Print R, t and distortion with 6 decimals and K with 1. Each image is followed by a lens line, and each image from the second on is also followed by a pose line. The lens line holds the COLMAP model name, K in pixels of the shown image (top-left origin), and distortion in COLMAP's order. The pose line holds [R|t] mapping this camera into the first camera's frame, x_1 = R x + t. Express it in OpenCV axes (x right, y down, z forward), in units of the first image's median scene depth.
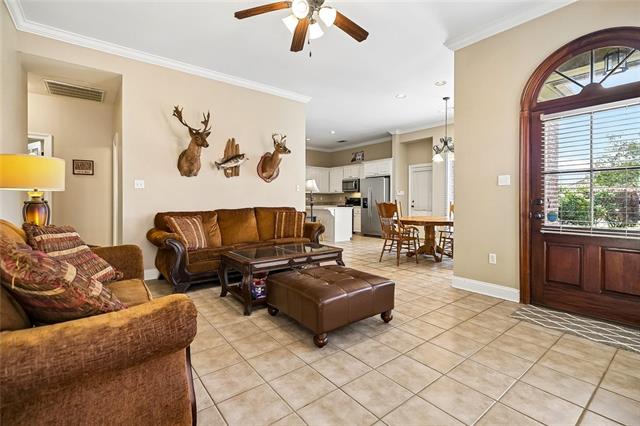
lens RADIAL K [[294.6, 0, 325.9], [0, 294.6, 204.5], [0, 0, 1]] dist [0.013093, -0.000406]
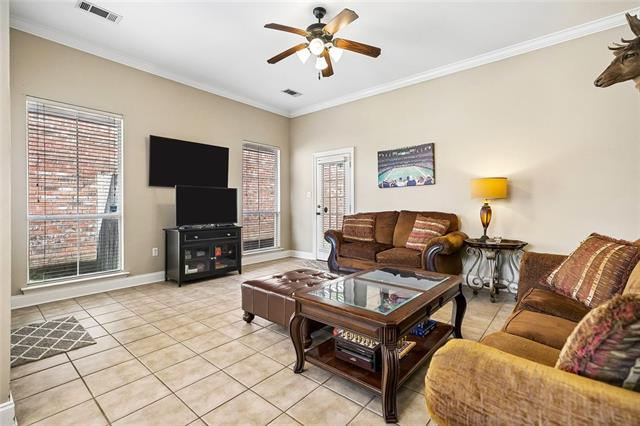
lens RADIAL K [[294.6, 0, 325.9], [0, 294.6, 204.5], [0, 0, 1]] dist [0.013093, -0.000406]
pose [[-0.979997, -0.005877, -0.198928, 0.143523], [-0.009617, 0.999795, 0.017841, -0.048360], [0.198782, 0.019397, -0.979852, 2.062580]]
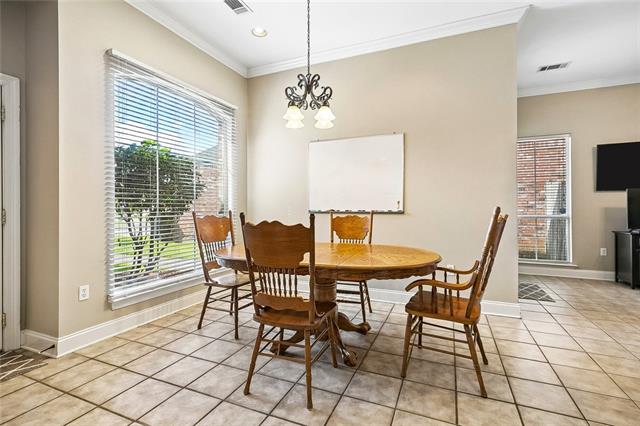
lens RADIAL K [[294.6, 0, 325.9], [0, 294.6, 204.5], [0, 0, 1]] dist [0.013093, -0.000406]
pose [[-0.474192, 0.003244, 0.880415, -0.027681], [0.011075, 0.999936, 0.002281, -0.051659], [-0.880352, 0.010832, -0.474198, 2.541748]]
